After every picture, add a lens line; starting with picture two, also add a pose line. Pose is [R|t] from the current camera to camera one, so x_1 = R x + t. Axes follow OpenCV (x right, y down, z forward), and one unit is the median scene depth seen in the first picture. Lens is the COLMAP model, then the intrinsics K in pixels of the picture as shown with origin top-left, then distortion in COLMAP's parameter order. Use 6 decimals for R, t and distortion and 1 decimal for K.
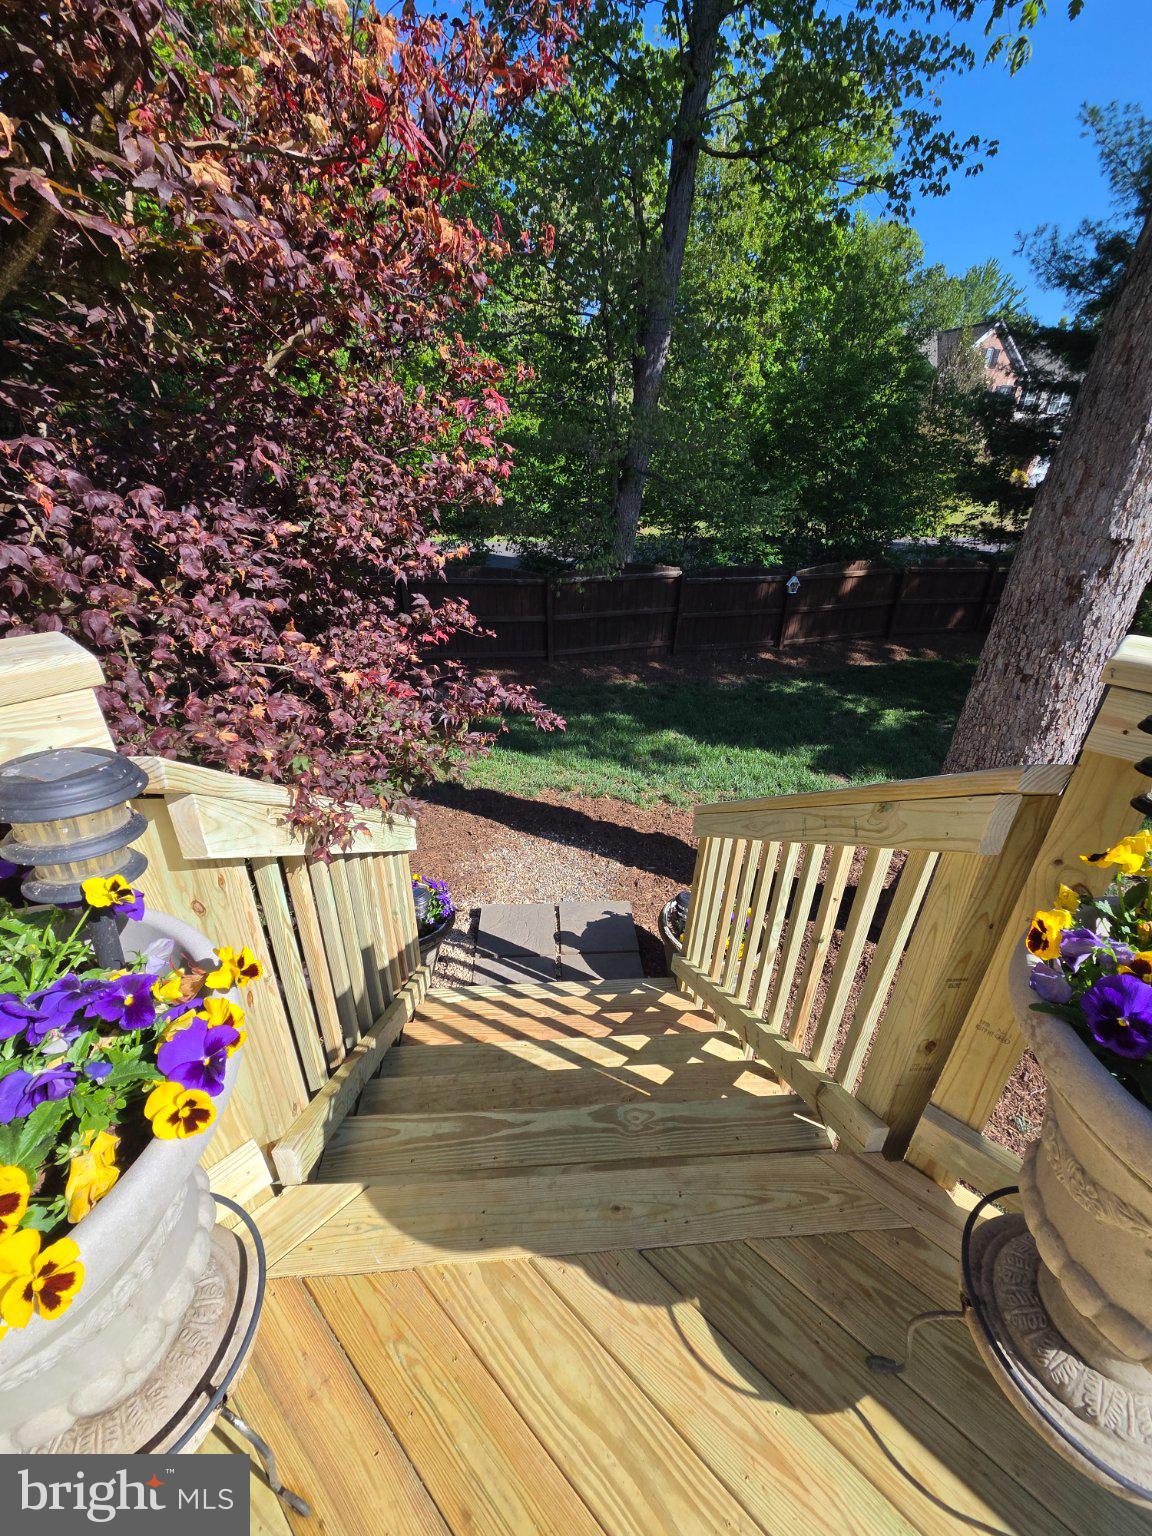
lens RADIAL K [[623.4, 0, 576.0], [0, 623.4, 768.0], [0, 0, 1]] dist [-0.001958, -0.000428]
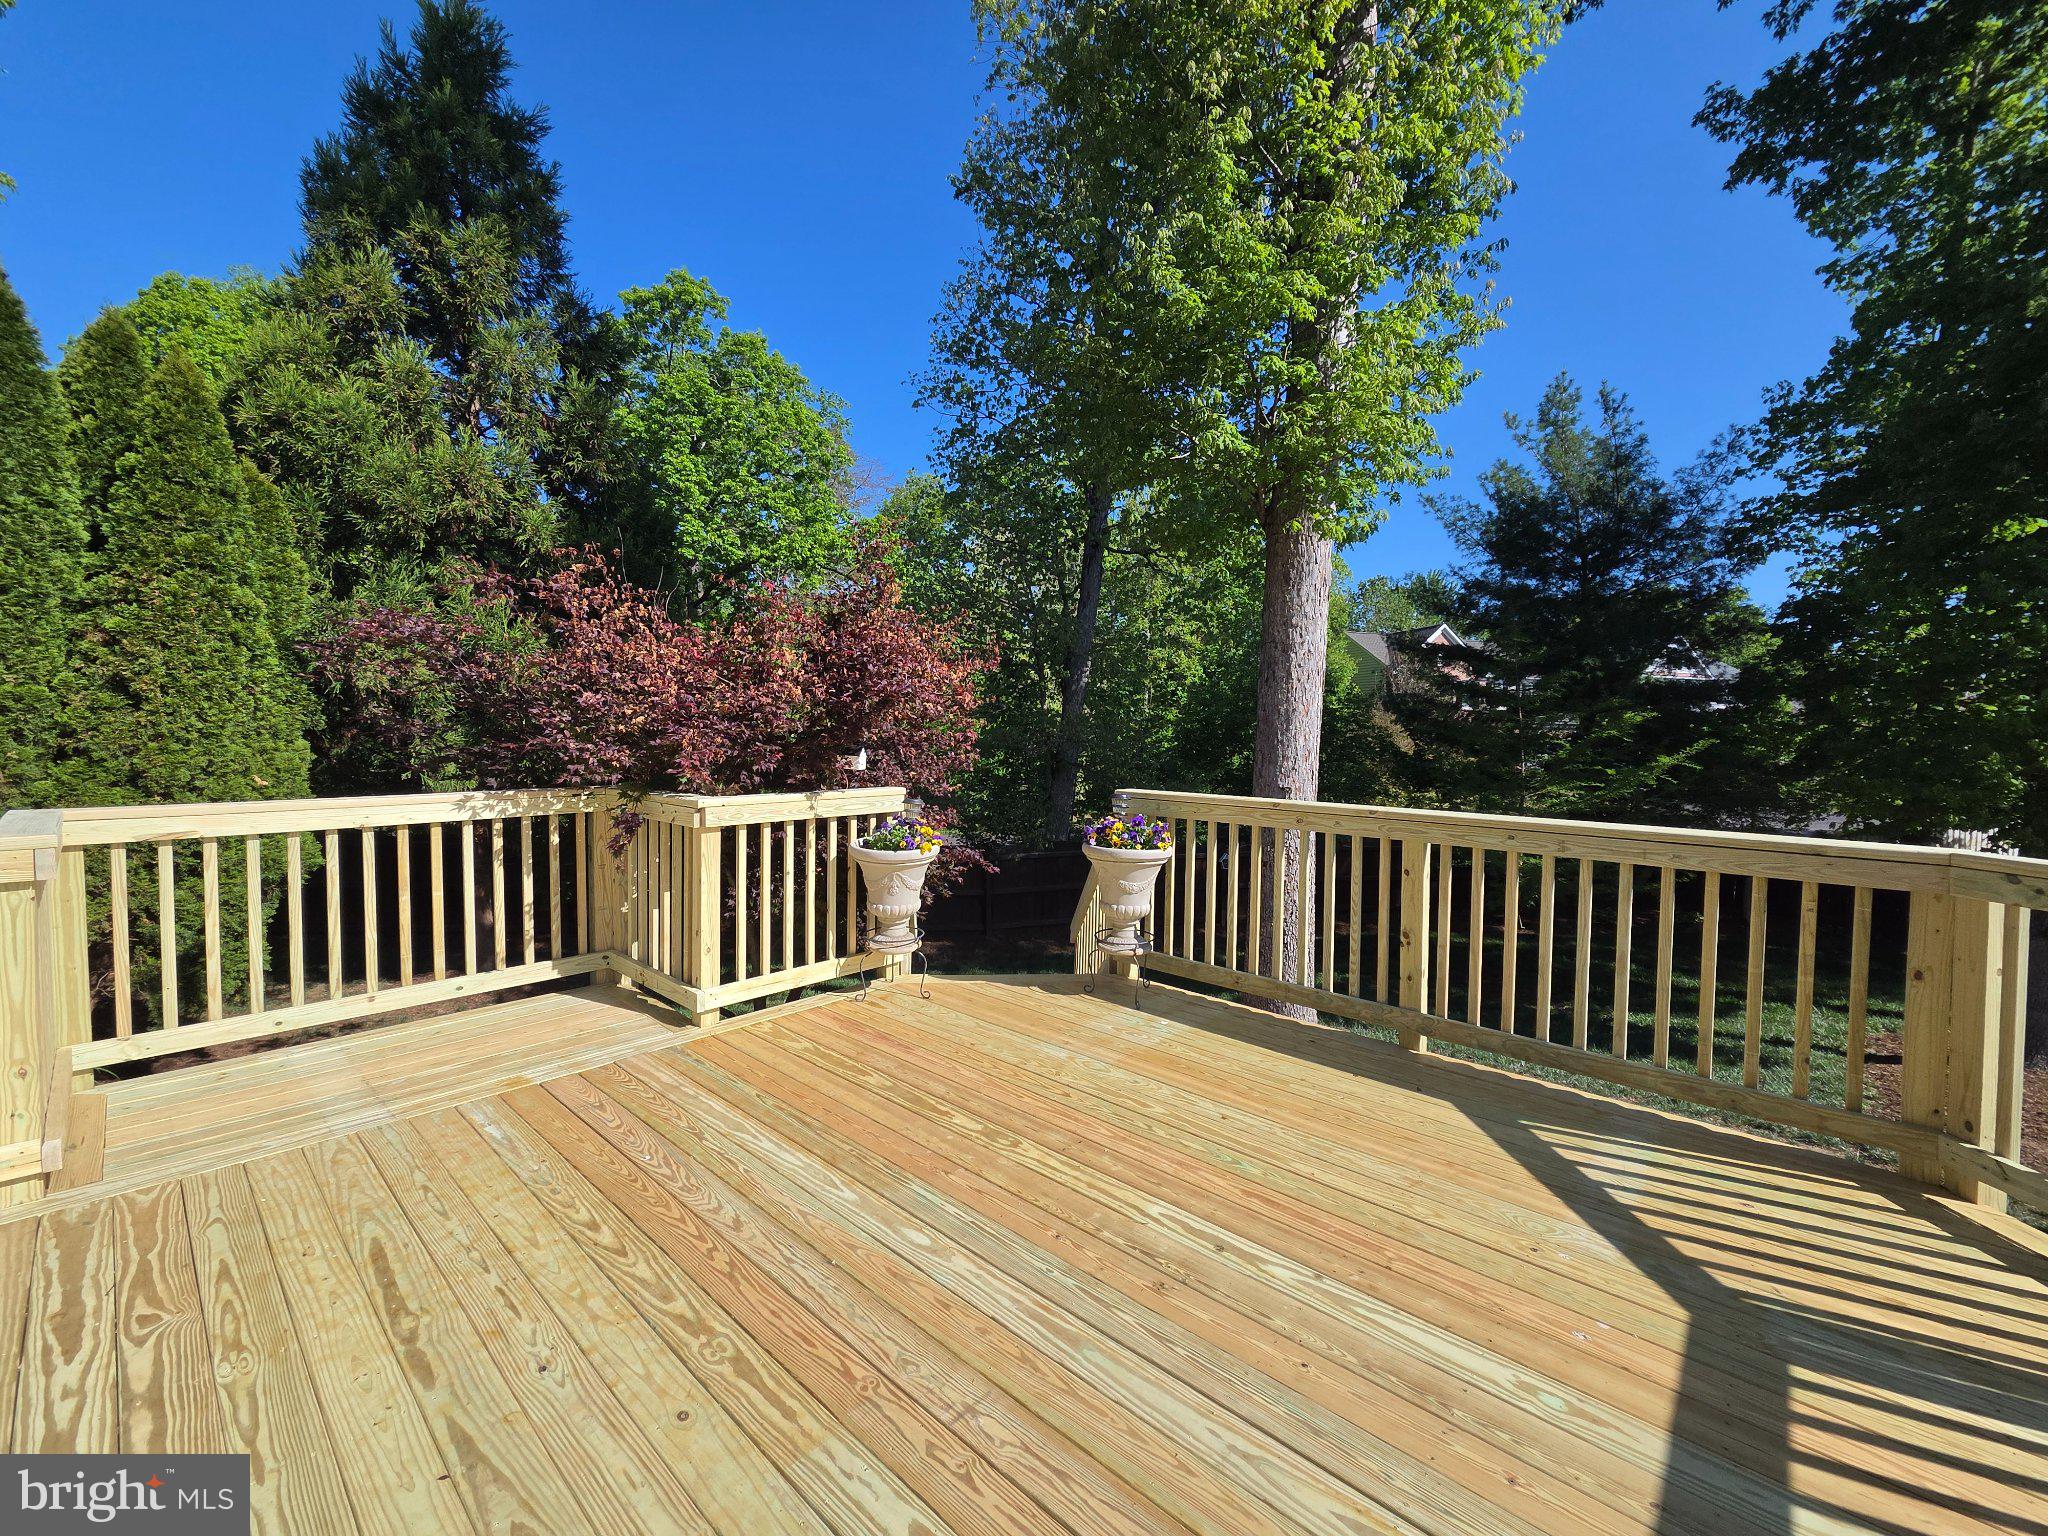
lens RADIAL K [[831.3, 0, 1024.0], [0, 831.3, 768.0], [0, 0, 1]] dist [-0.001958, -0.000428]
pose [[0.999960, -0.005592, 0.006944, 0.007829], [0.008023, 0.904096, -0.427254, 0.131948], [-0.003889, 0.427293, 0.904105, -0.266560]]
